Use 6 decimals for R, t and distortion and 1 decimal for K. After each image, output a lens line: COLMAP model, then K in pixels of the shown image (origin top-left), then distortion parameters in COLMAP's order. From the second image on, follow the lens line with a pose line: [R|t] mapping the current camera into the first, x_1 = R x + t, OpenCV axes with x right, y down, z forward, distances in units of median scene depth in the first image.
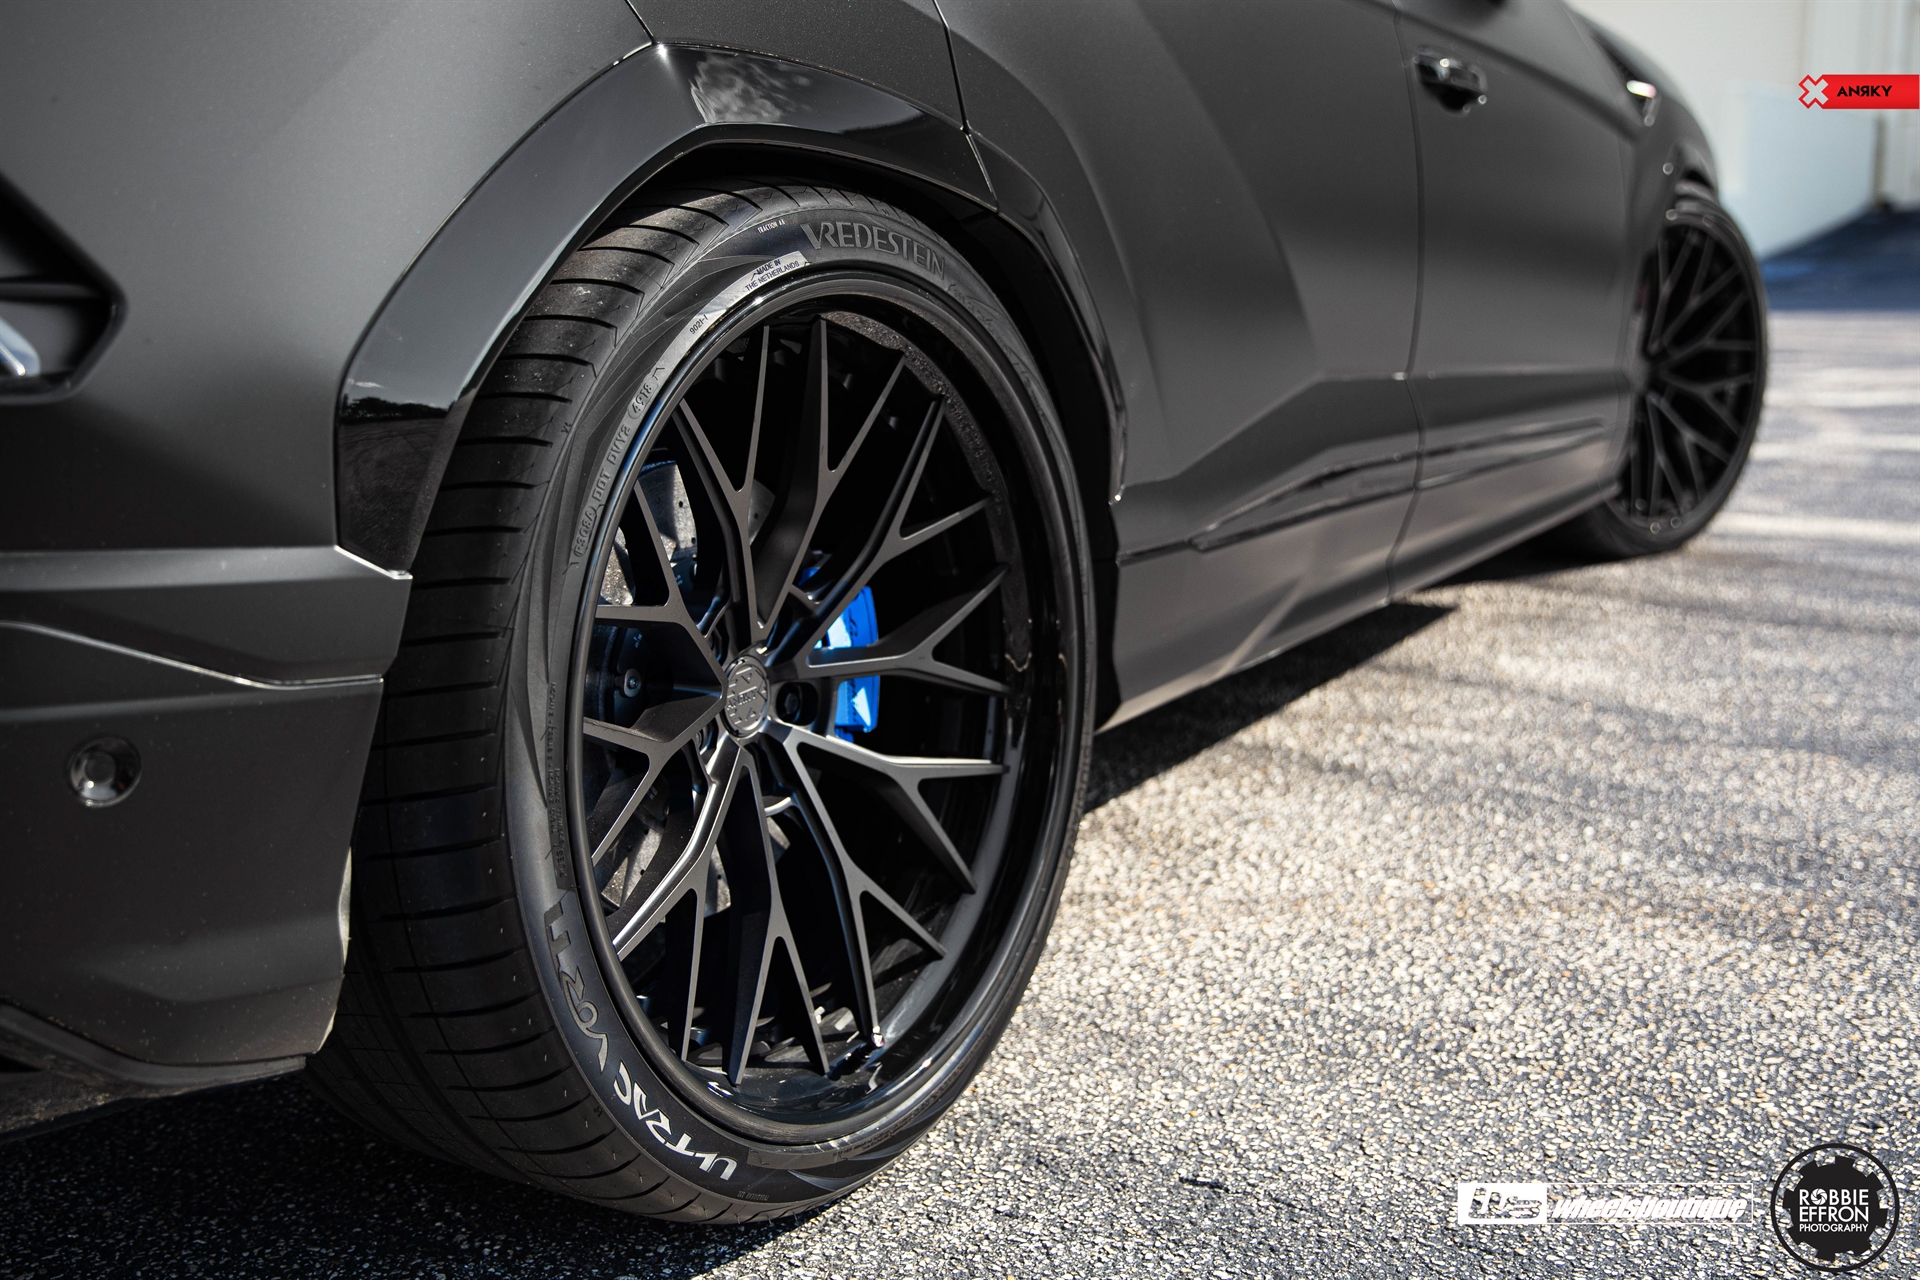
lens RADIAL K [[1944.8, 0, 960.0], [0, 1944.8, 640.0], [0, 0, 1]] dist [-0.012896, -0.003676]
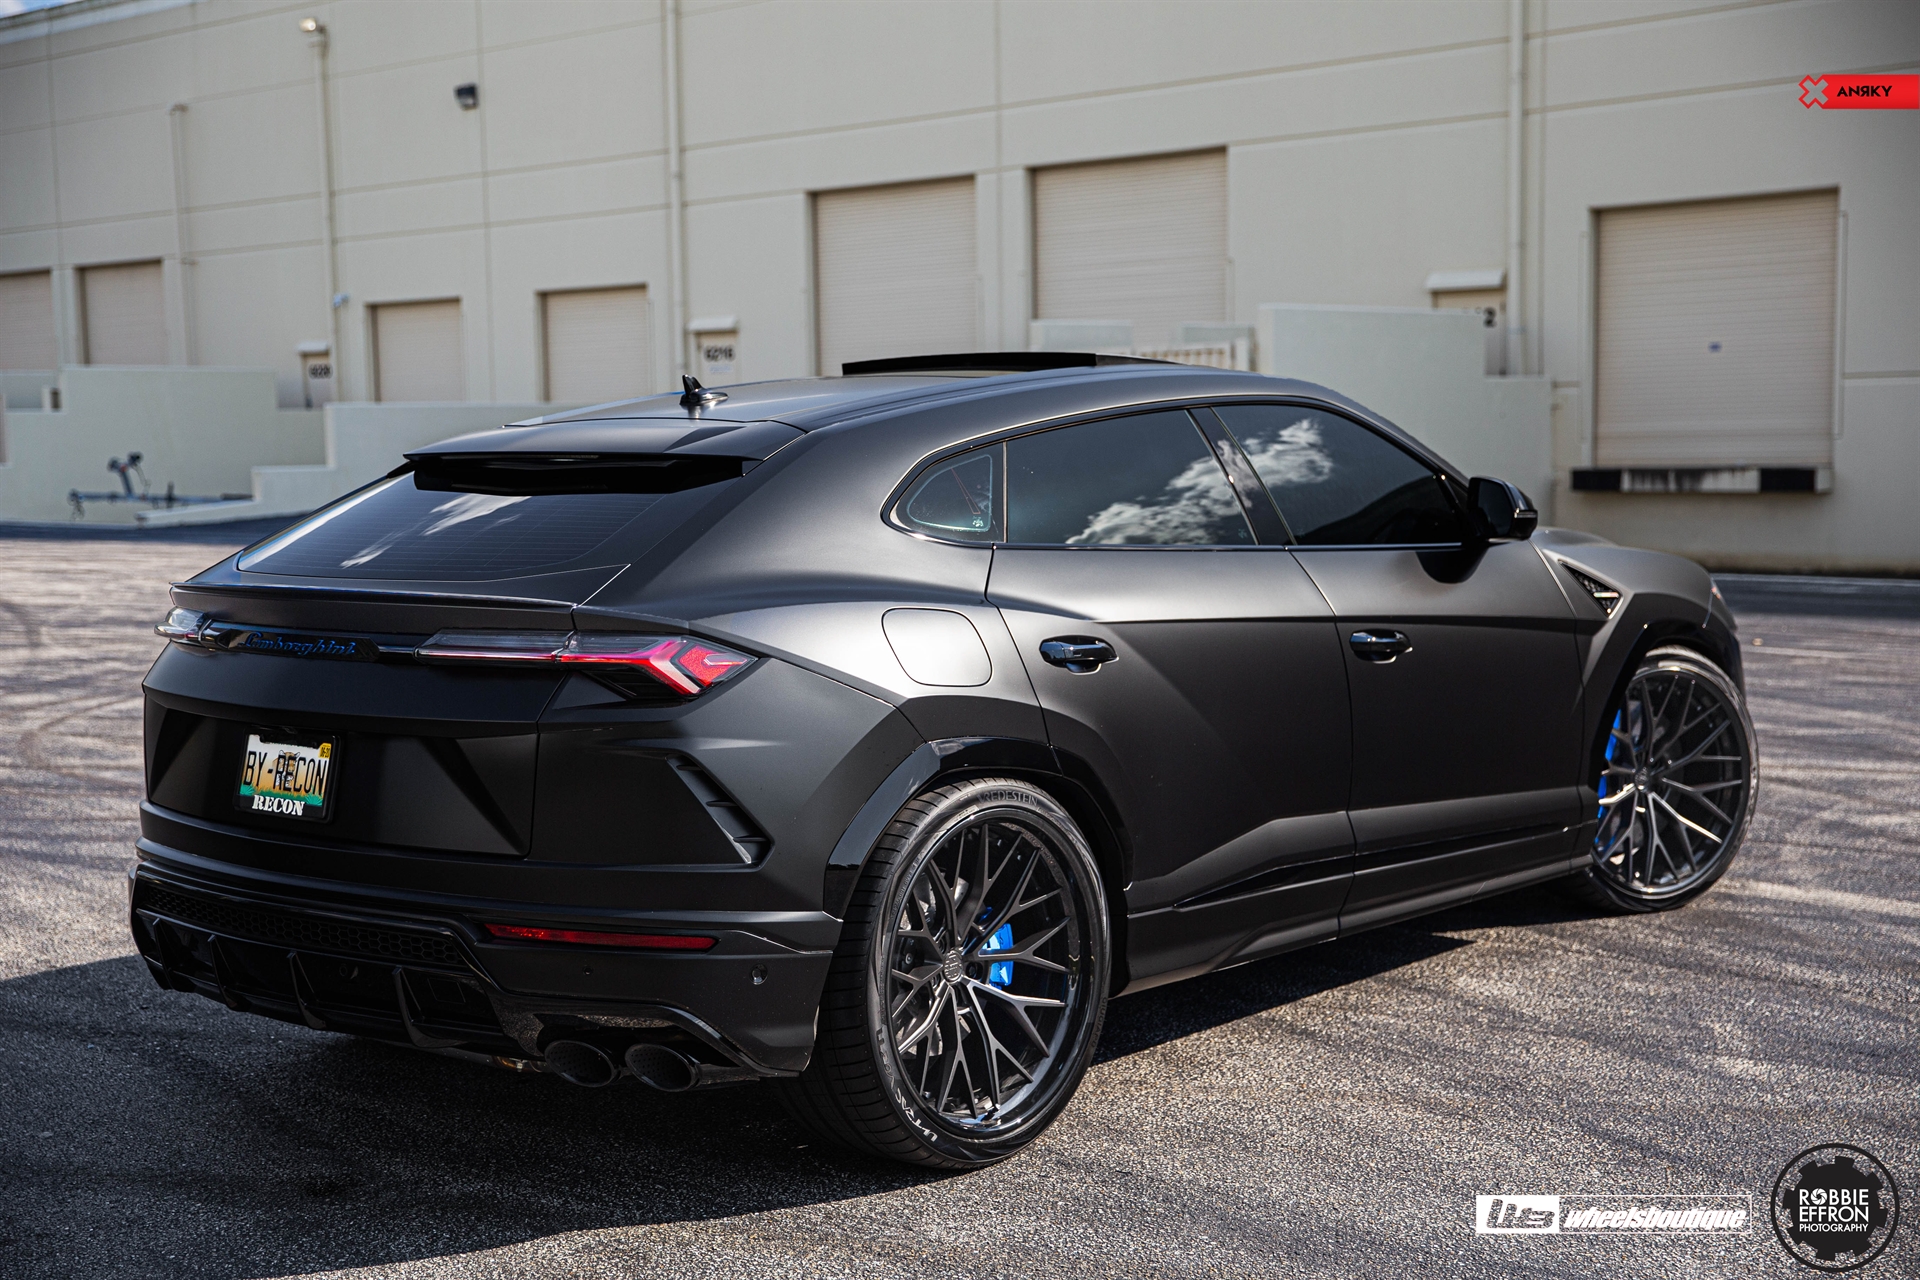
lens RADIAL K [[2766.3, 0, 960.0], [0, 2766.3, 640.0], [0, 0, 1]] dist [0.003174, 0.703586]
pose [[0.987865, 0.033925, -0.151565, 0.421470], [-0.049730, 0.993568, -0.101737, -0.026172], [0.147139, 0.108040, 0.983198, -2.530189]]
